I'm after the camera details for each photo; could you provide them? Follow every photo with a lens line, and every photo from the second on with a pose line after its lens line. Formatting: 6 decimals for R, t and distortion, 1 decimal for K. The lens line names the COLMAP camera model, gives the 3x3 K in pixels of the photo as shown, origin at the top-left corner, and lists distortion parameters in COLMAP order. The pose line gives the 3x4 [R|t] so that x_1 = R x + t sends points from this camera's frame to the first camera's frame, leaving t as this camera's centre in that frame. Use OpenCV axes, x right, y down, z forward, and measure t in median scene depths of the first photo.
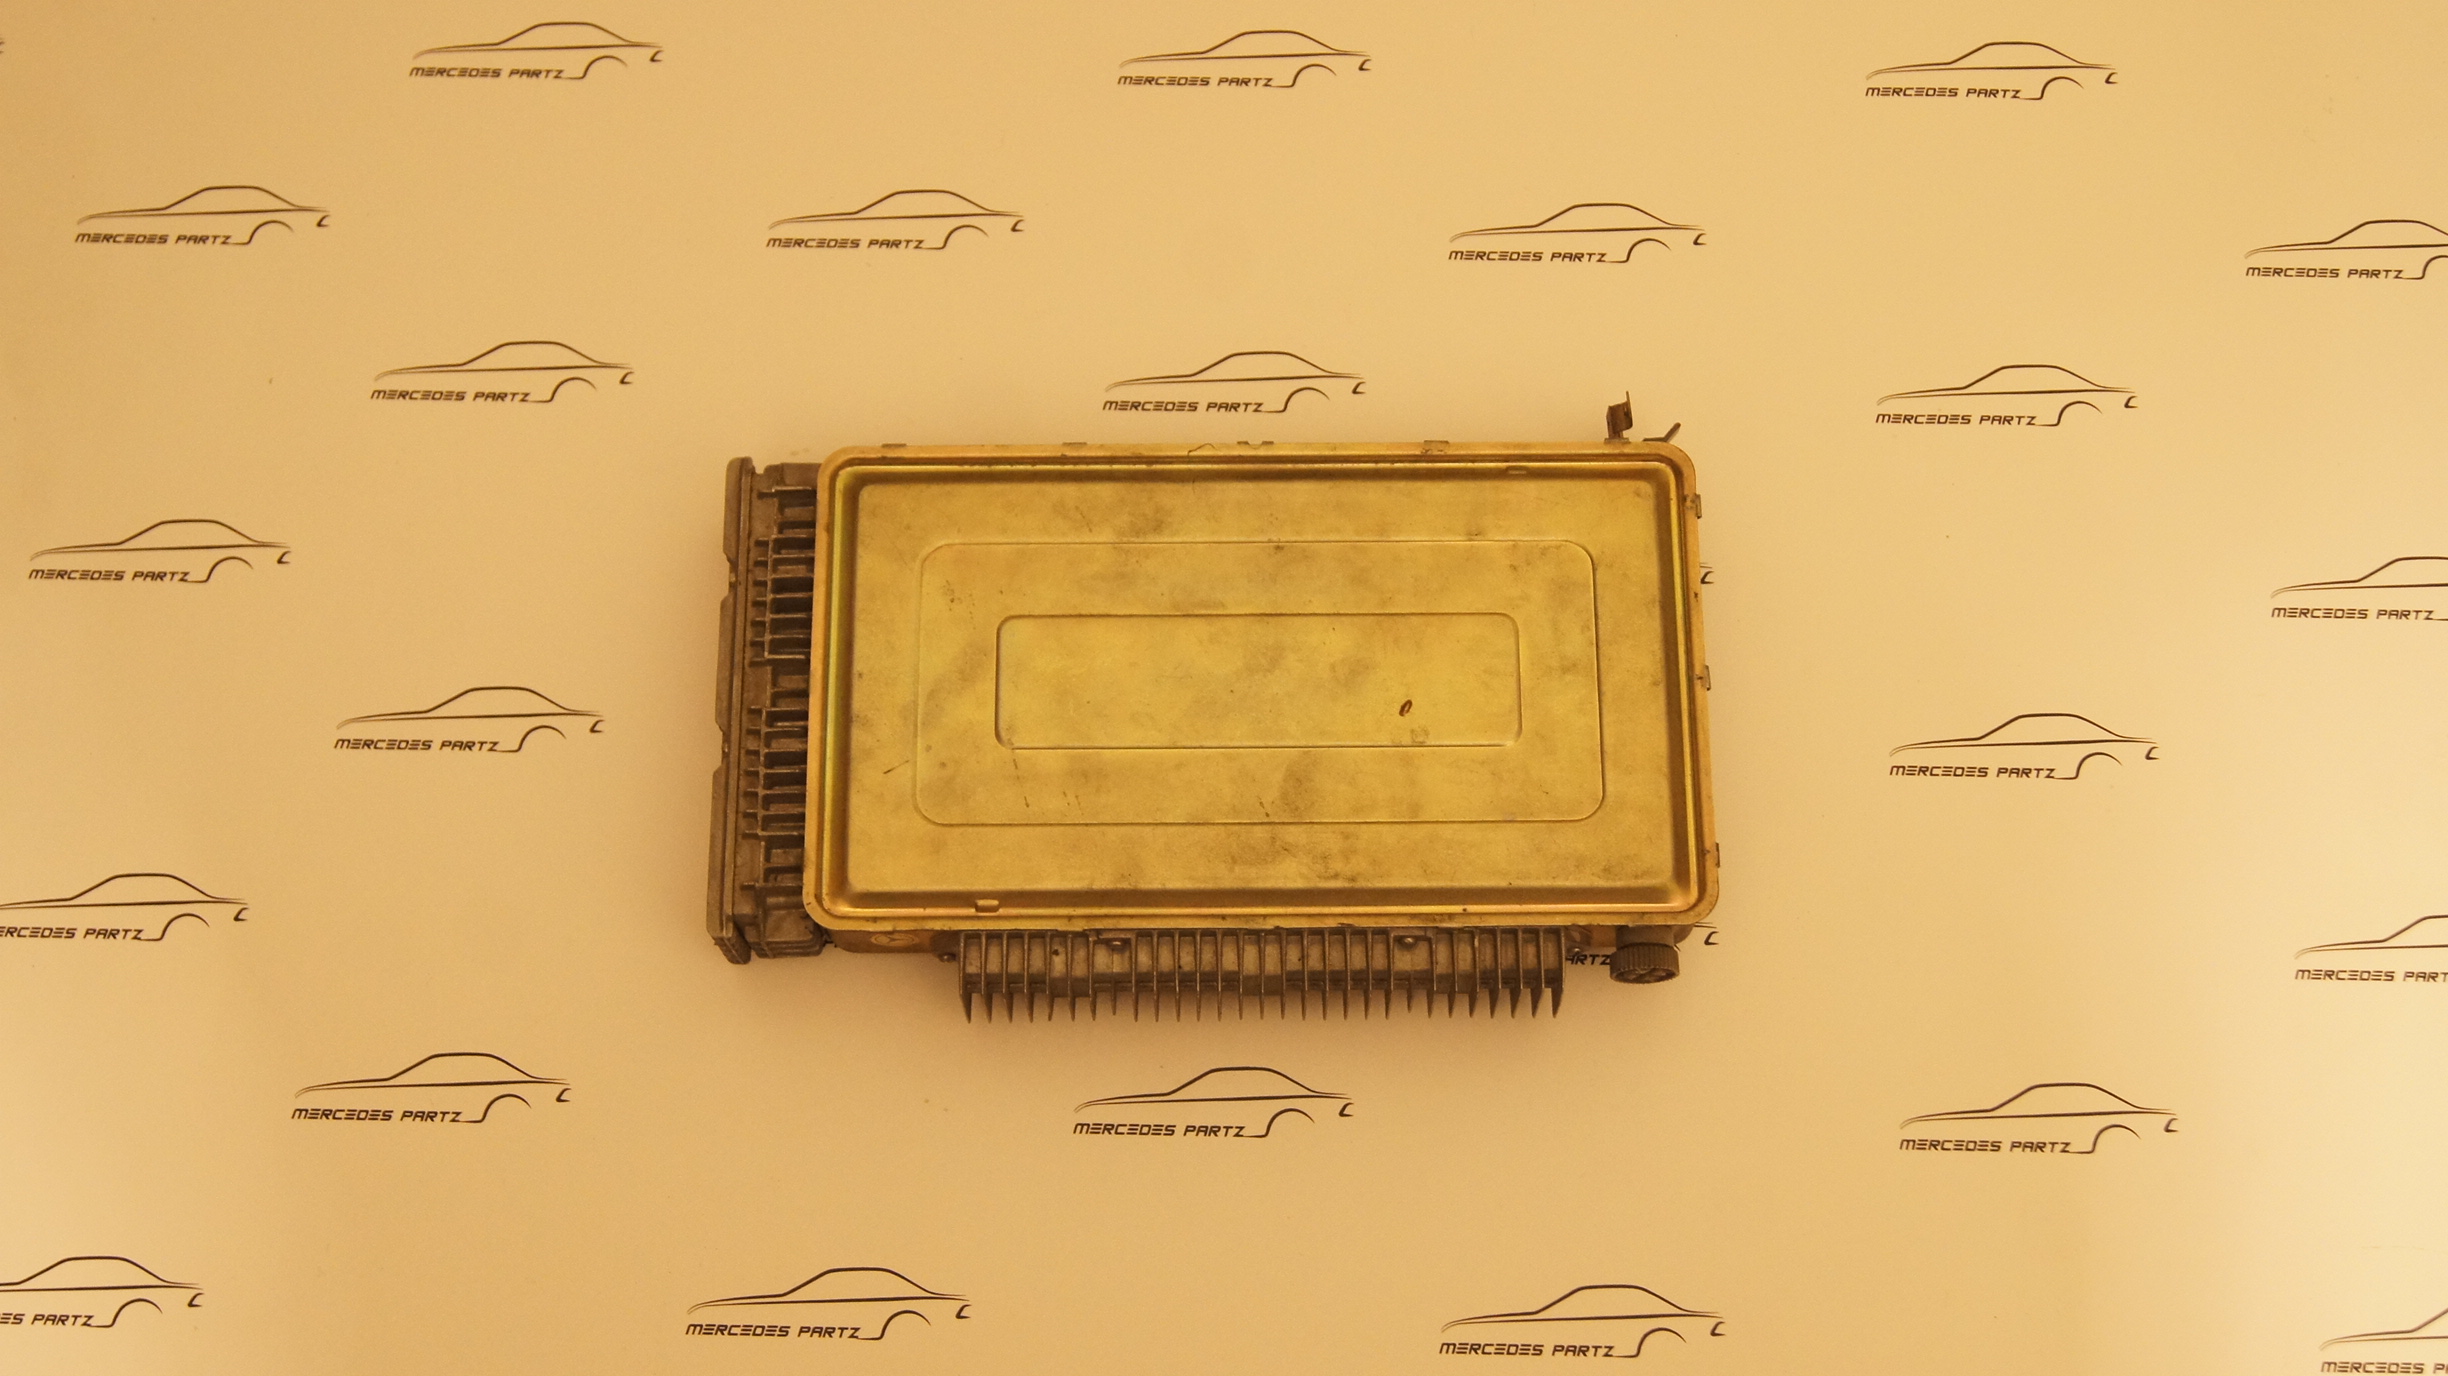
lens RADIAL K [[3435.1, 0, 1224.0], [0, 3435.1, 688.0], [0, 0, 1]] dist [-0.007329, -0.063739]
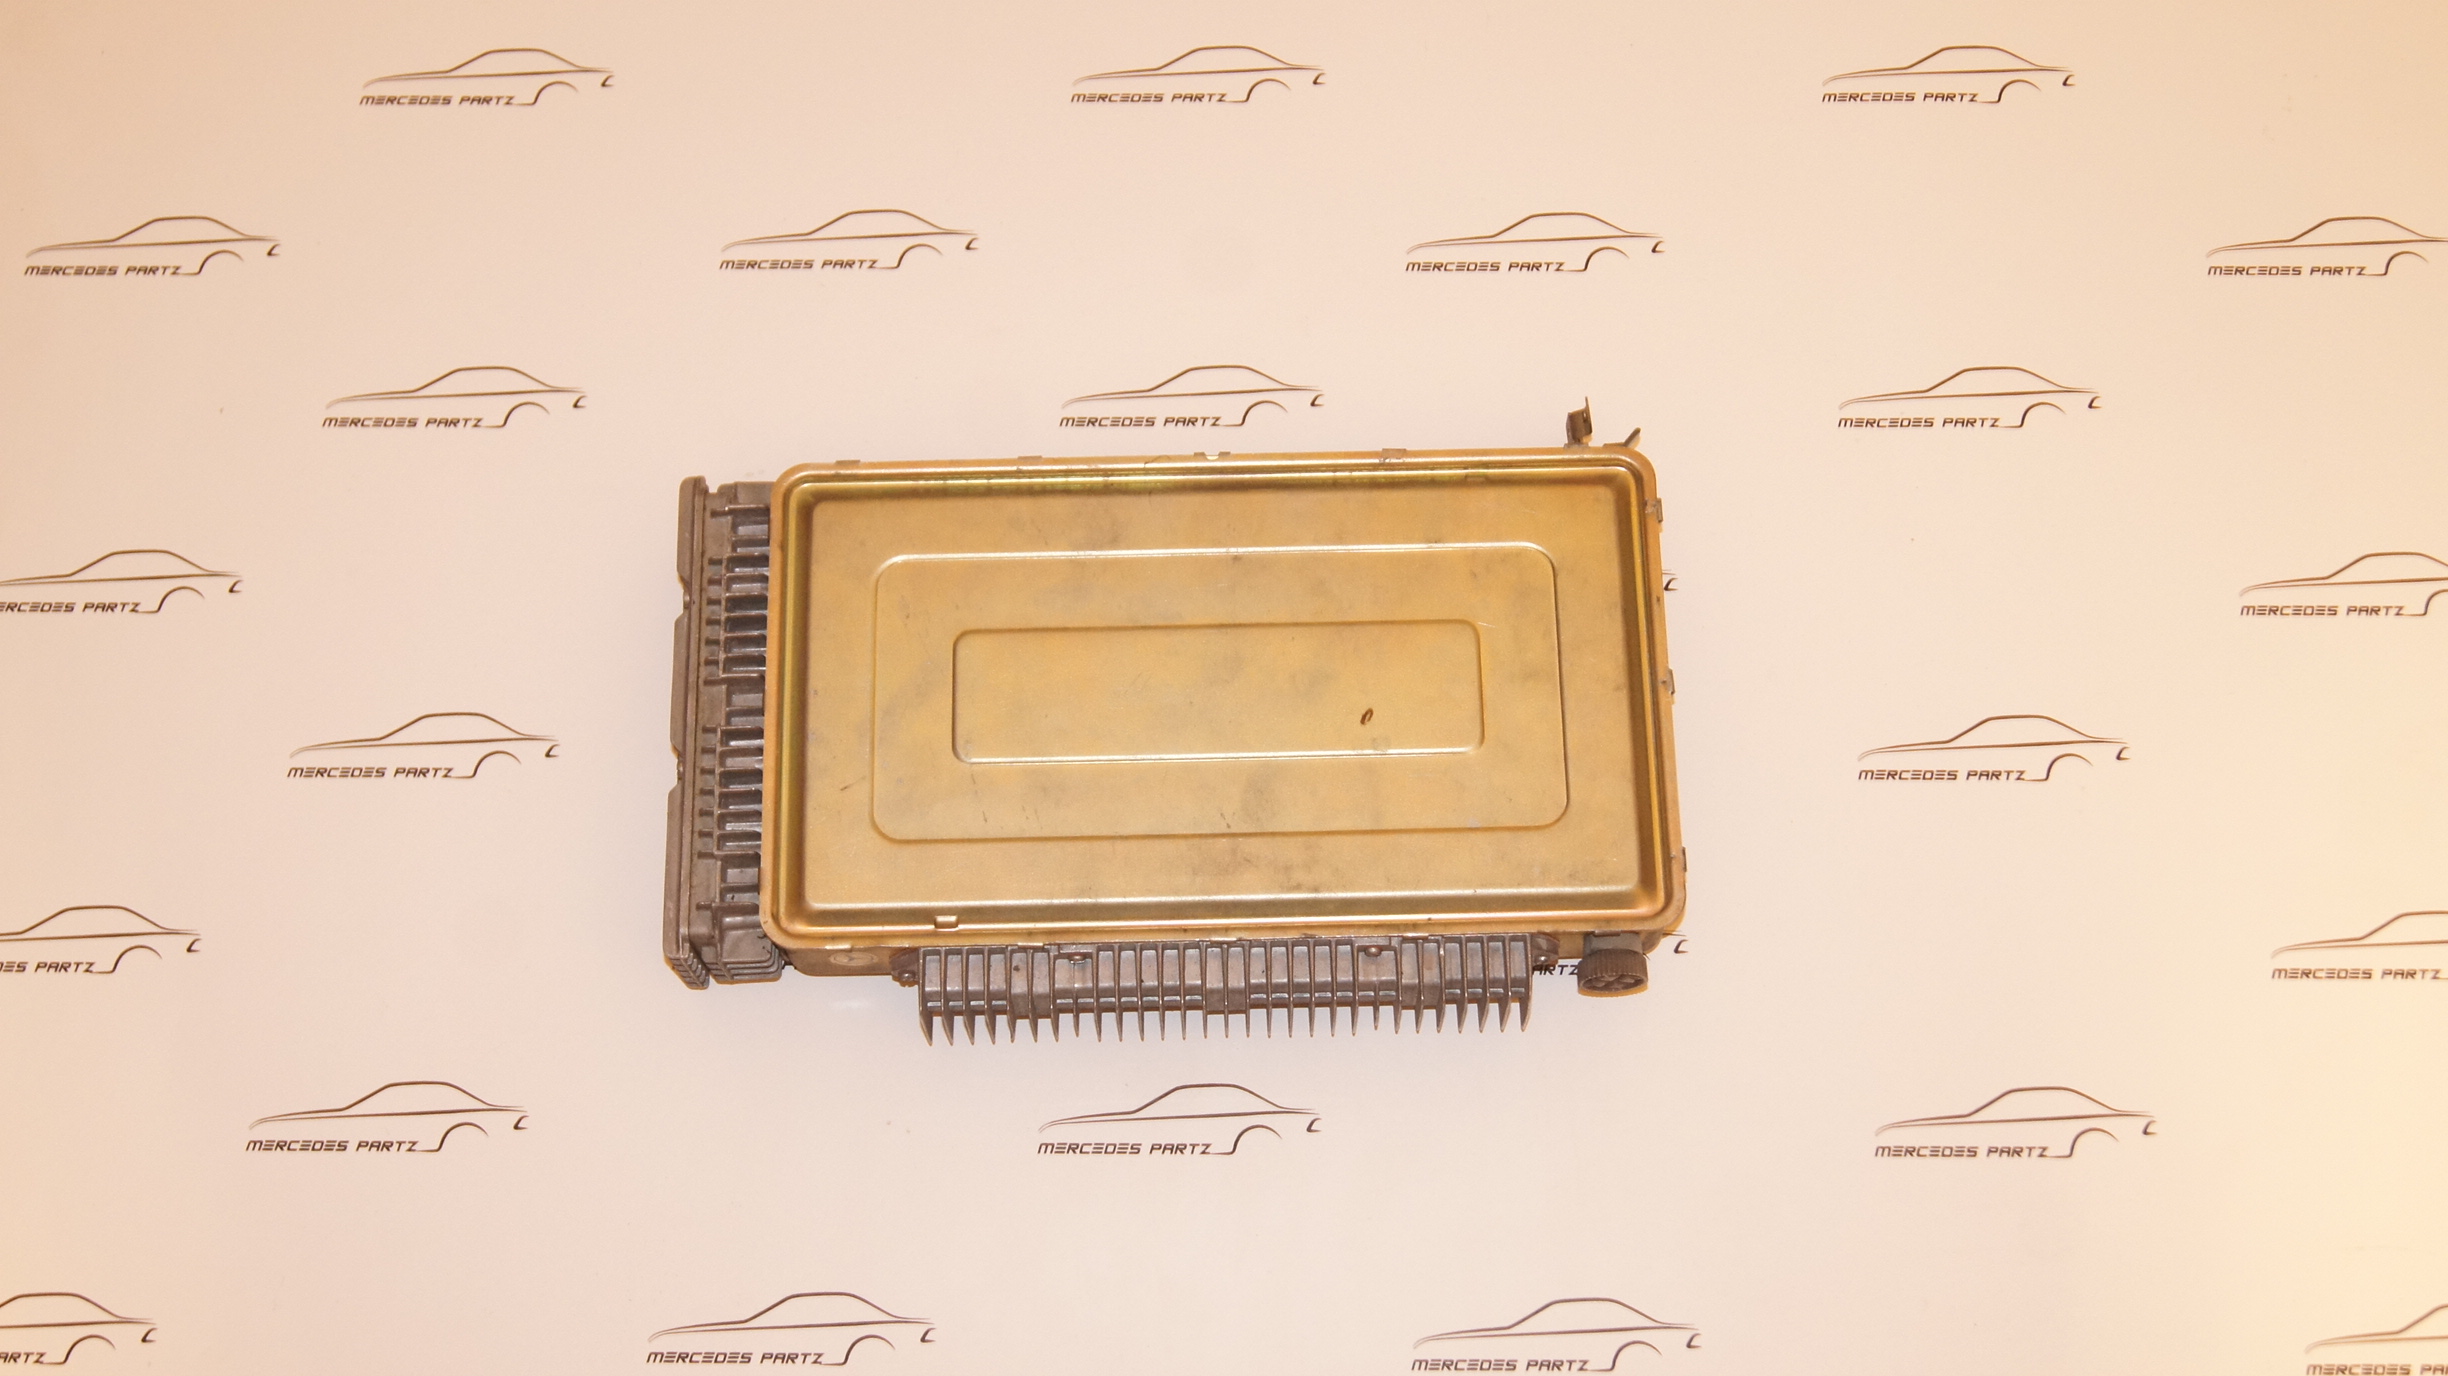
lens RADIAL K [[3435.1, 0, 1224.0], [0, 3435.1, 688.0], [0, 0, 1]] dist [-0.007329, -0.063739]
pose [[0.999882, -0.015297, 0.001111, 0.010553], [0.015320, 0.999572, -0.024910, 0.021178], [-0.000730, 0.024925, 0.999689, 0.009782]]
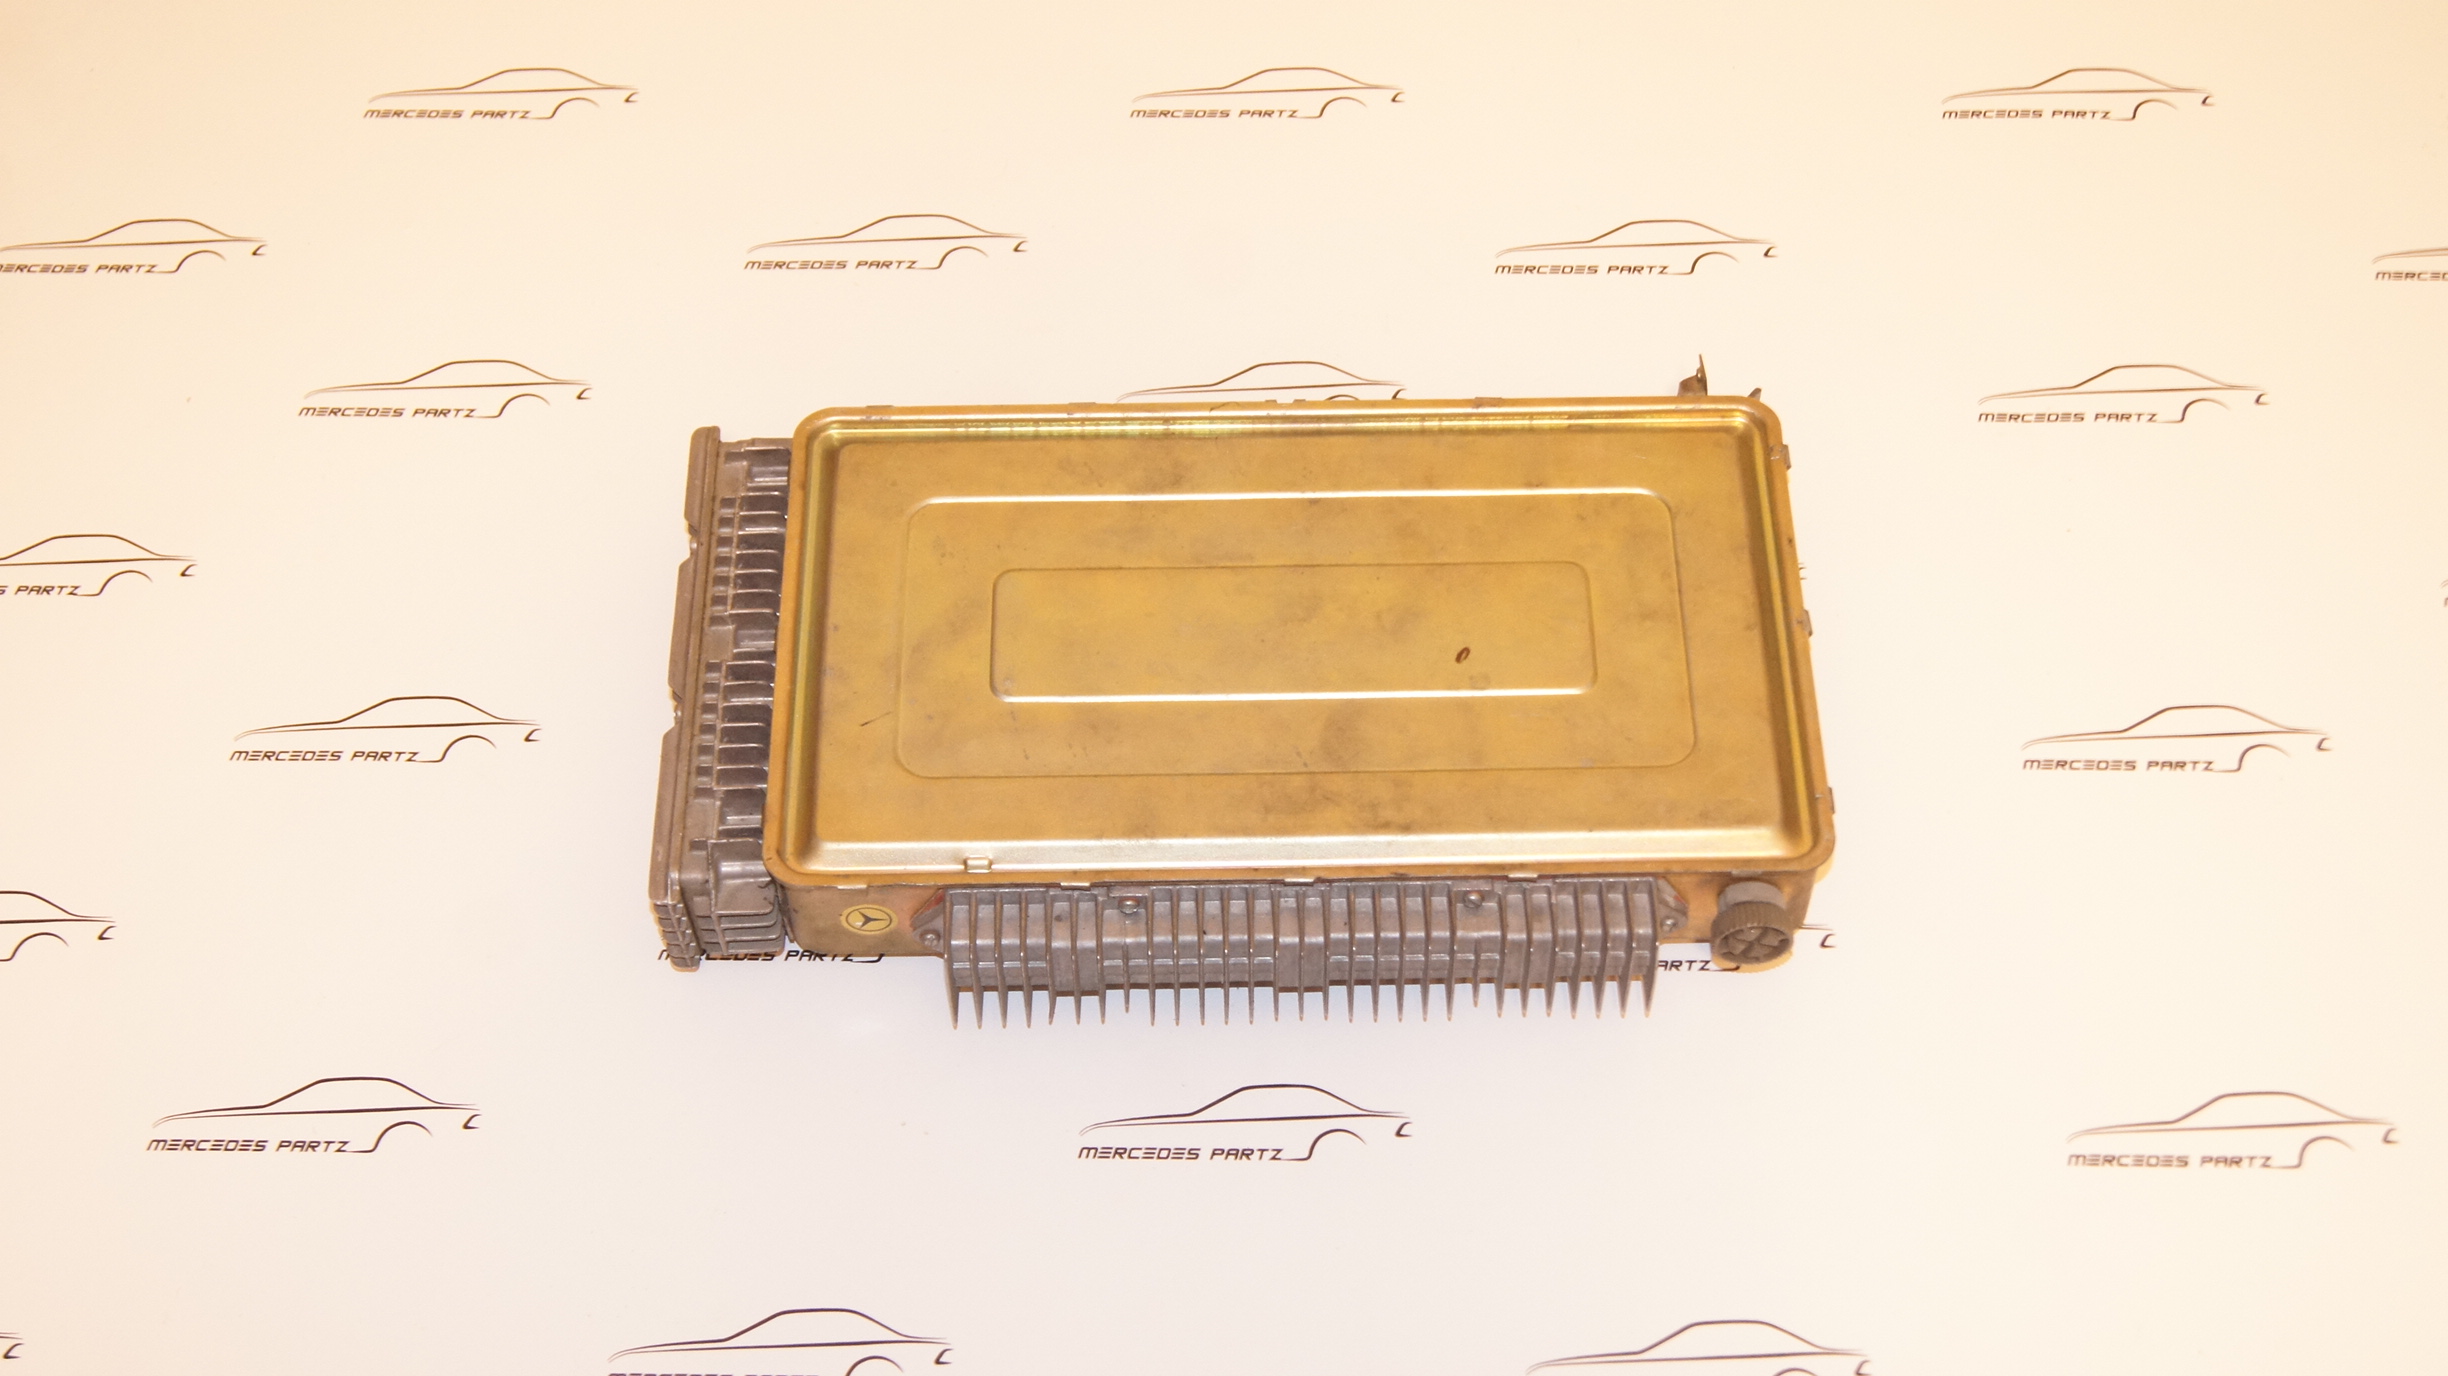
lens RADIAL K [[3585.8, 0, 1224.0], [0, 3585.8, 688.0], [0, 0, 1]] dist [-0.017286, -0.004327]
pose [[0.999958, -0.008823, -0.002614, -0.005058], [0.007750, 0.960641, -0.277686, 0.260322], [0.004961, 0.277654, 0.960668, 0.128671]]
